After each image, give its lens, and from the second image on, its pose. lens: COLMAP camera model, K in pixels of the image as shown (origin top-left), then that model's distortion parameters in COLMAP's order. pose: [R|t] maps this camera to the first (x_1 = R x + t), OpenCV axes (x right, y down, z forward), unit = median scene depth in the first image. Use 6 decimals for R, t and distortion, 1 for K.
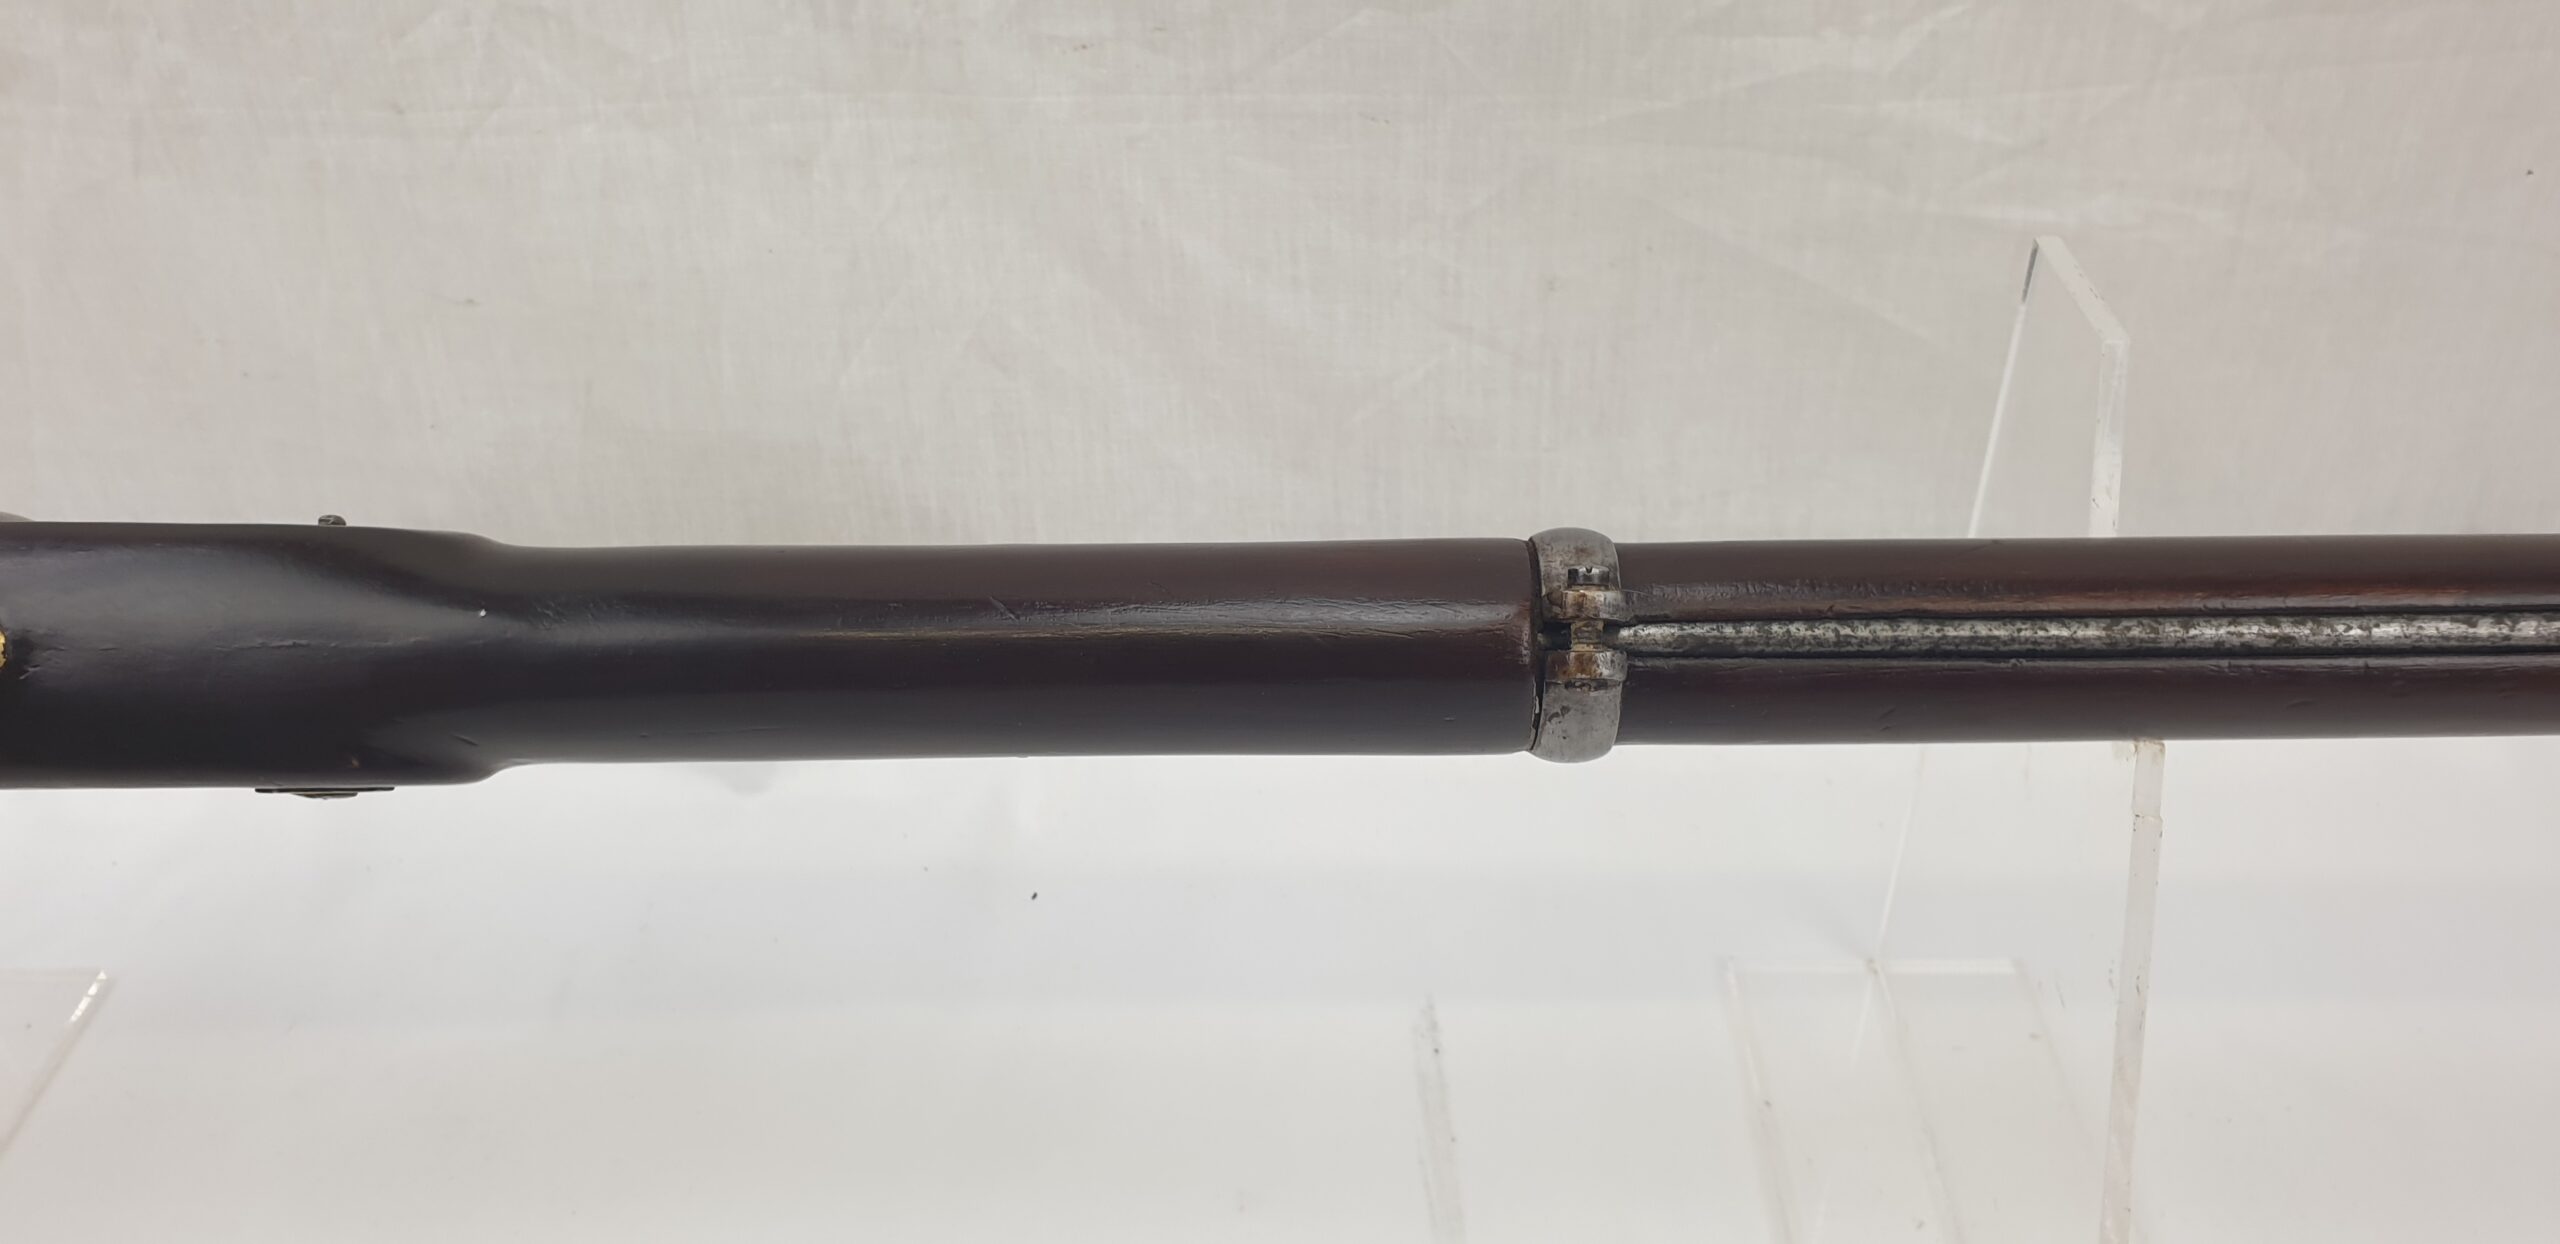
lens RADIAL K [[1755.9, 0, 1279.3], [0, 1755.9, 634.2], [0, 0, 1]] dist [-0.001473, -0.009755]
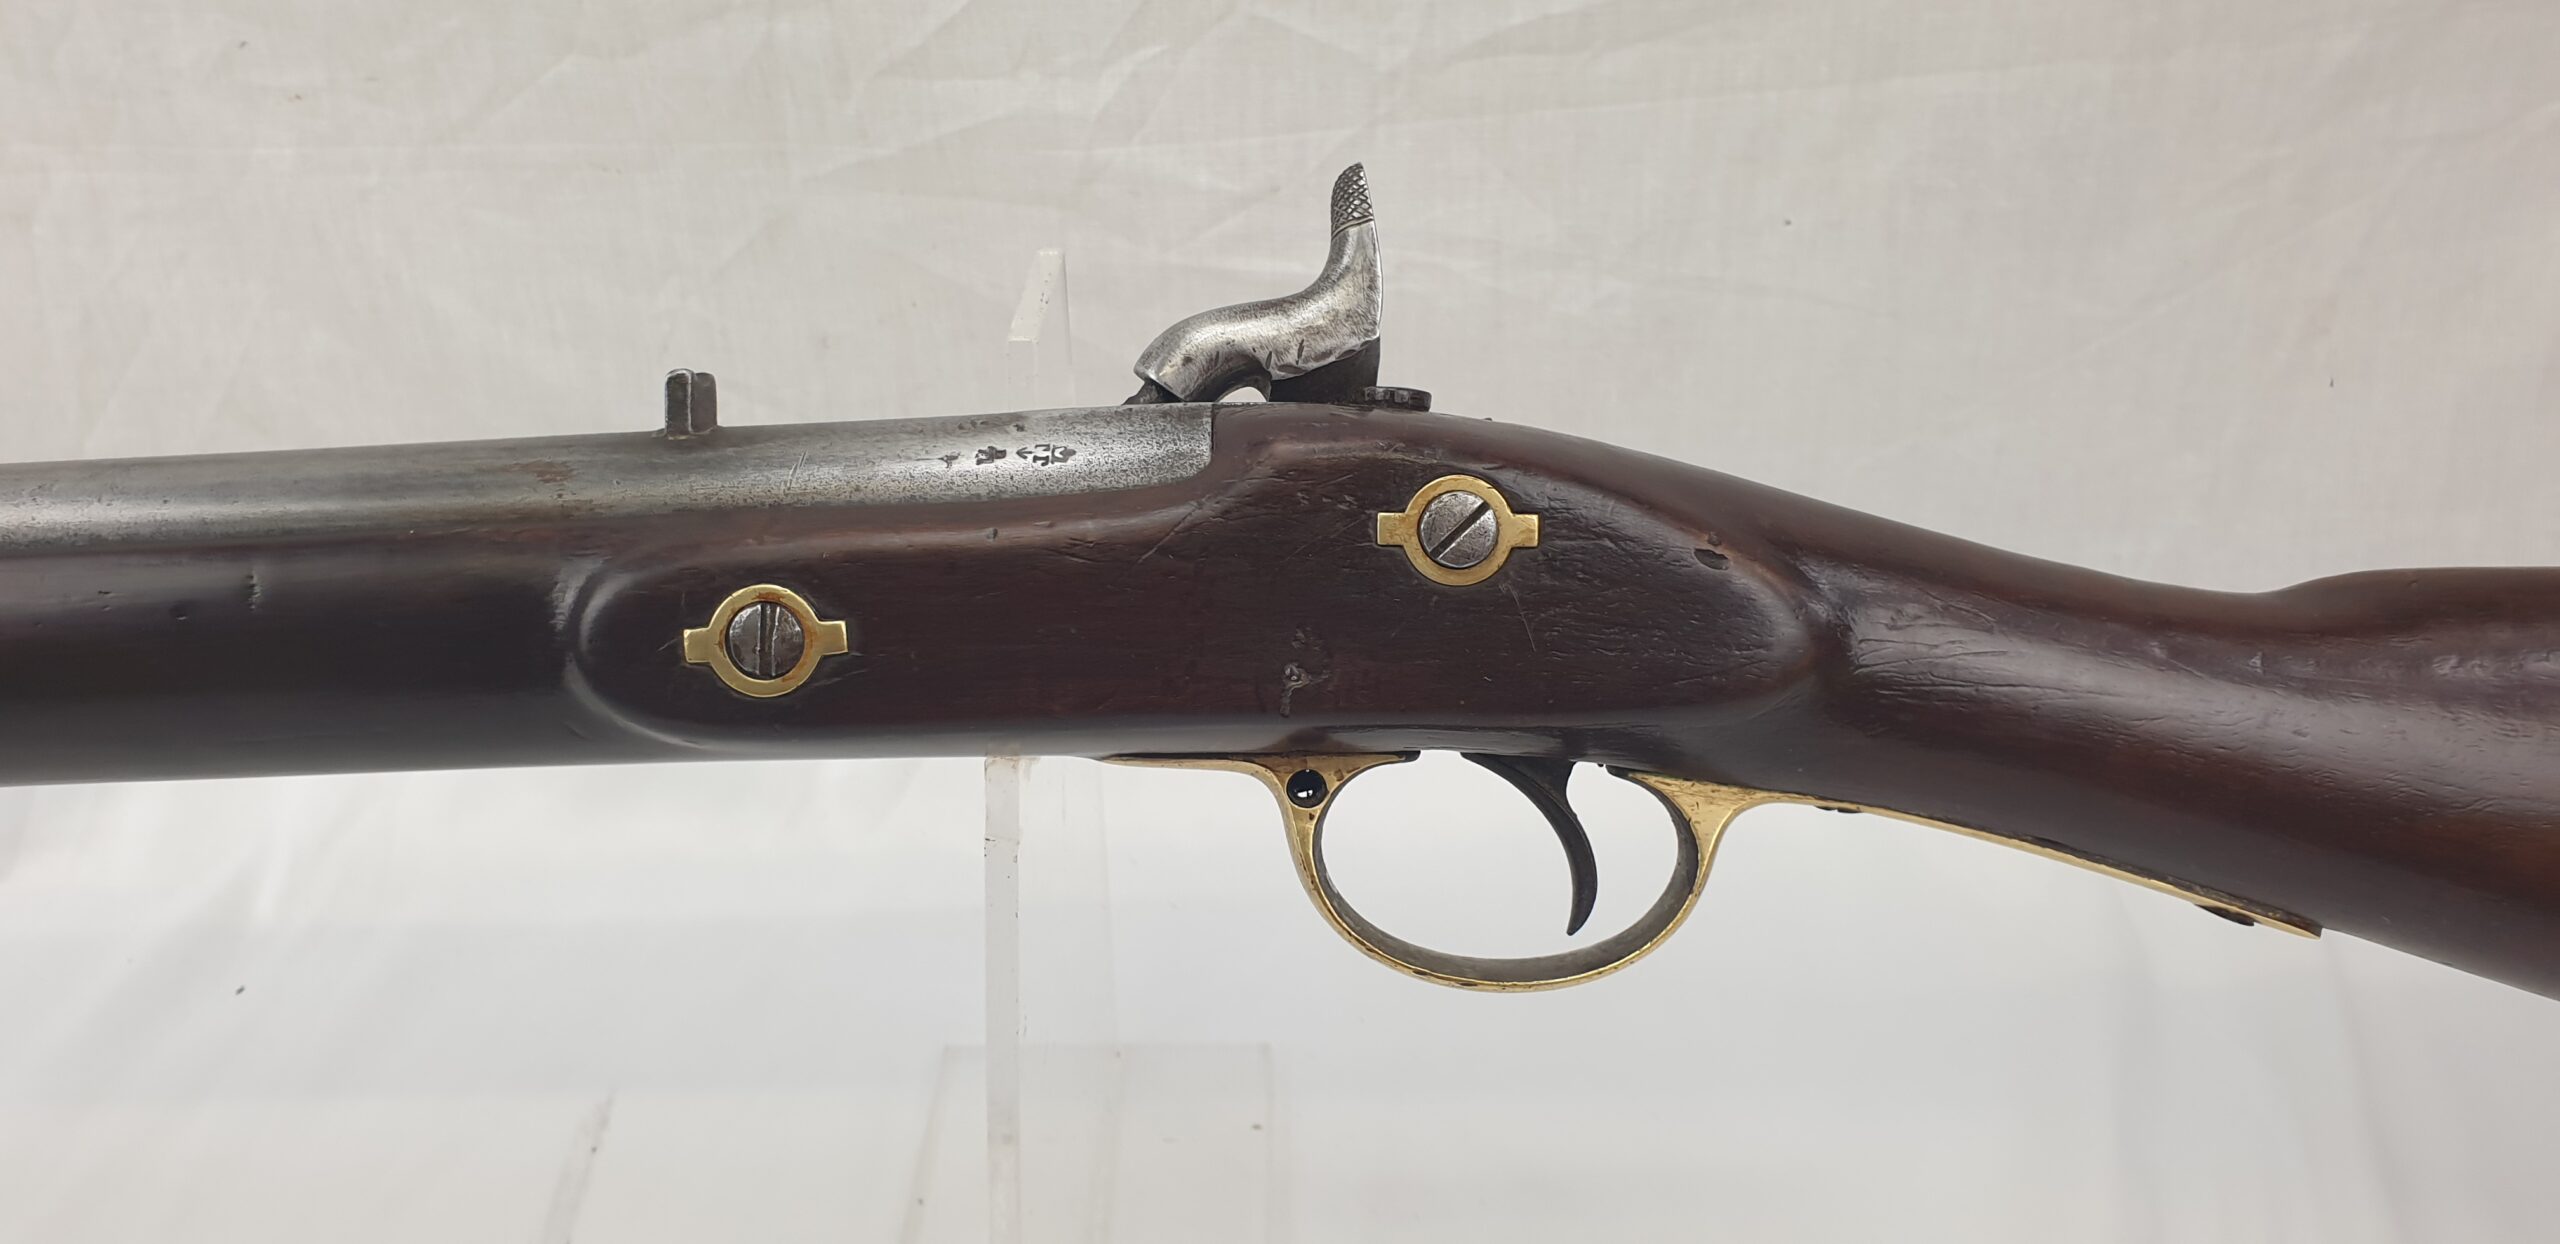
lens RADIAL K [[1755.9, 0, 1311.2], [0, 1755.9, 654.4], [0, 0, 1]] dist [-0.001473, -0.009755]
pose [[0.999810, -0.005283, 0.018763, 0.435727], [0.006814, 0.996568, -0.082494, 0.058779], [-0.018263, 0.082606, 0.996415, 0.046845]]
